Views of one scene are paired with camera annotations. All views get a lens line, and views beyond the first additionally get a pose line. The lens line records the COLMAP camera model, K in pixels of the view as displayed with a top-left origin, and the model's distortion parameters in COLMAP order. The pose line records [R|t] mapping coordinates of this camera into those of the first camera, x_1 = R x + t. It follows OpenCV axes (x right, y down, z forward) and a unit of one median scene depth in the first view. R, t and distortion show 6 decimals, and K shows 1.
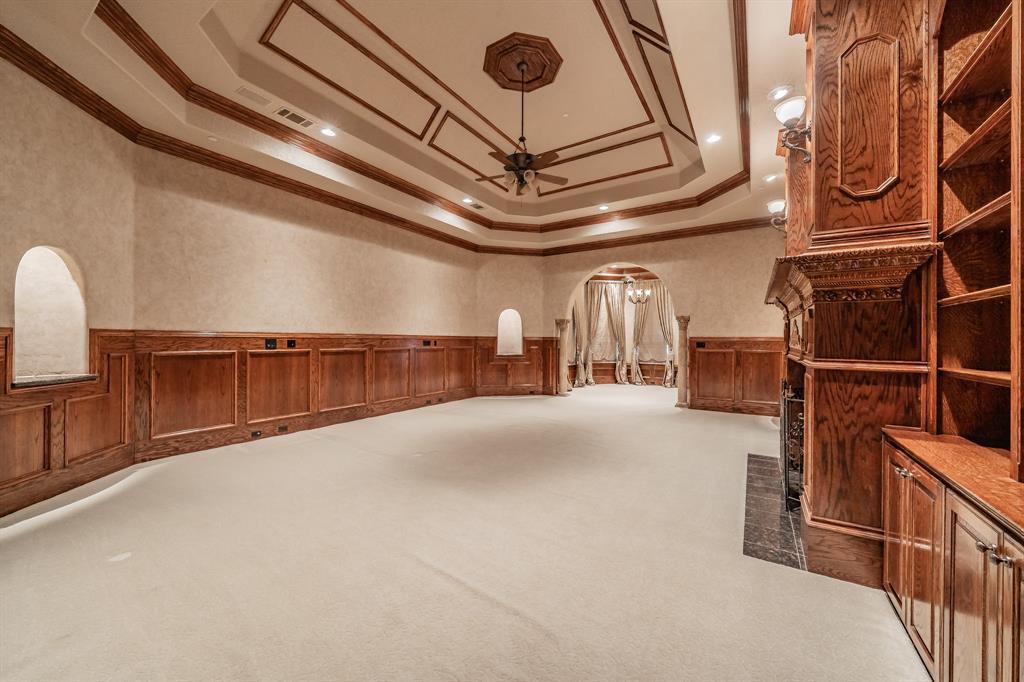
lens RADIAL K [[374.6, 0, 513.7], [0, 374.6, 338.6], [0, 0, 1]] dist [-0.000368, -0.000004]
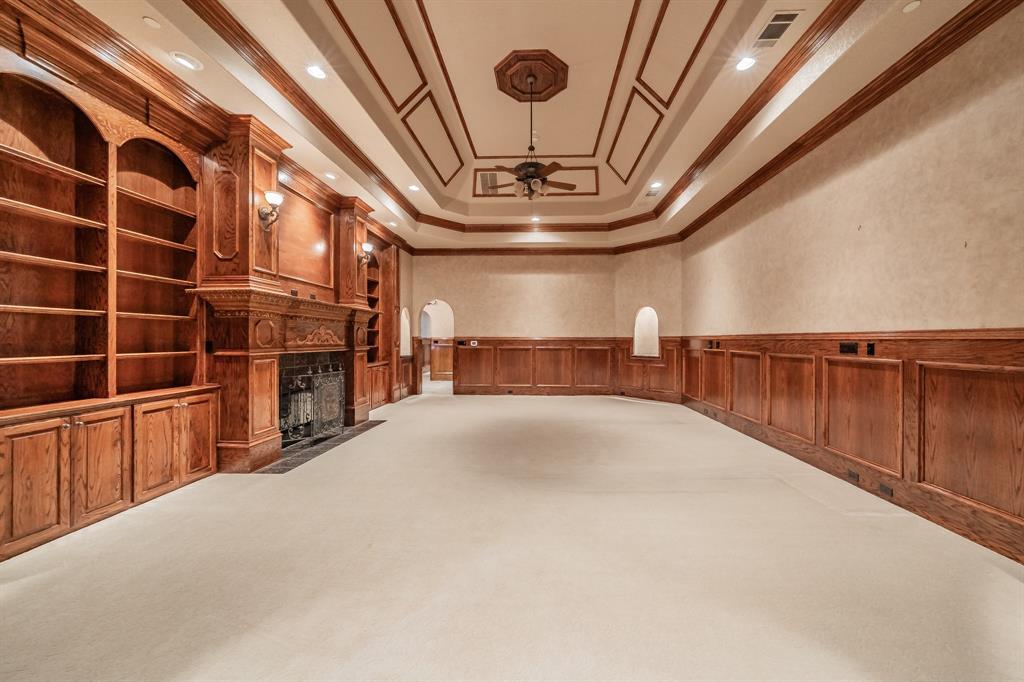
lens RADIAL K [[355.9, 0, 516.2], [0, 355.9, 342.9], [0, 0, 1]] dist [-0.000197, -0.000055]
pose [[-0.876273, -0.002163, -0.481810, 0.339820], [-0.003799, 0.999990, 0.002419, 0.005462], [0.481800, 0.003950, -0.876273, 1.152983]]
